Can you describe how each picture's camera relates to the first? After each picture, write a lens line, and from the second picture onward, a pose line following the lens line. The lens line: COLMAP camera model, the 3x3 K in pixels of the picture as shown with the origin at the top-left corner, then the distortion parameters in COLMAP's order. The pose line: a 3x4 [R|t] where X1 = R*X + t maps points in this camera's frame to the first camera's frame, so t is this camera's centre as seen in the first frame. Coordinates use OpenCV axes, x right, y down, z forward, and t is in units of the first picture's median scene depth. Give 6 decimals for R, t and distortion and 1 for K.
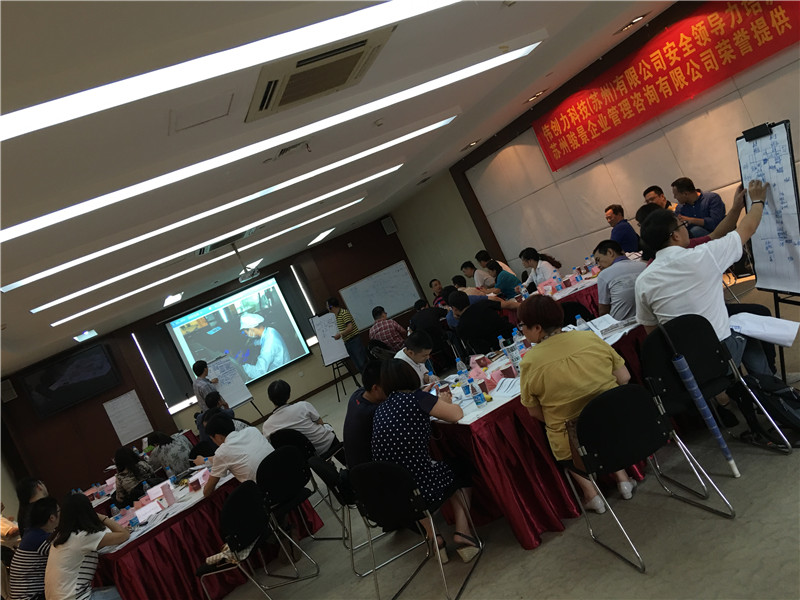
lens RADIAL K [[708.8, 0, 400.0], [0, 708.8, 300.0], [0, 0, 1]] dist [0.125943, -0.237622]
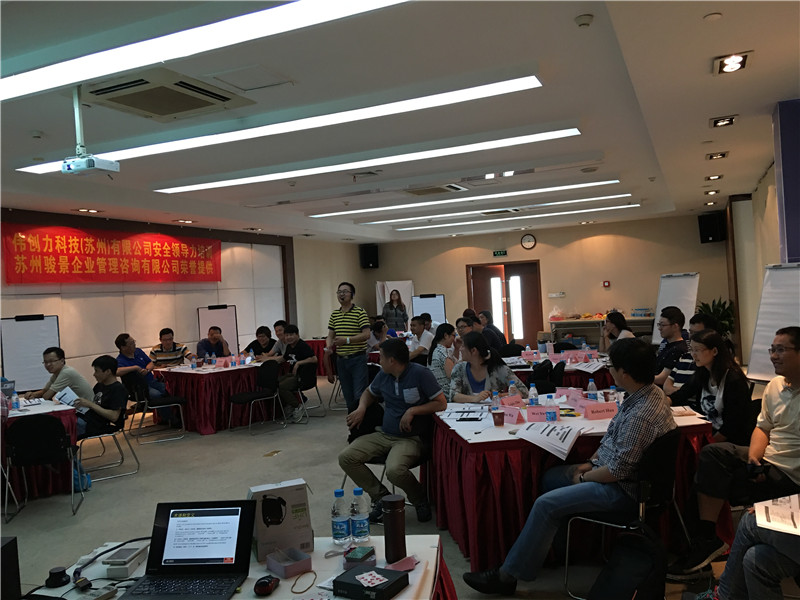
lens RADIAL K [[667.9, 0, 401.2], [0, 667.9, 294.0], [0, 0, 1]] dist [0.113963, -0.181701]
pose [[-0.602893, 0.456354, 0.654416, -0.748988], [0.371192, 0.886515, -0.276240, 0.293206], [-0.706213, 0.076371, -0.703869, 1.531074]]
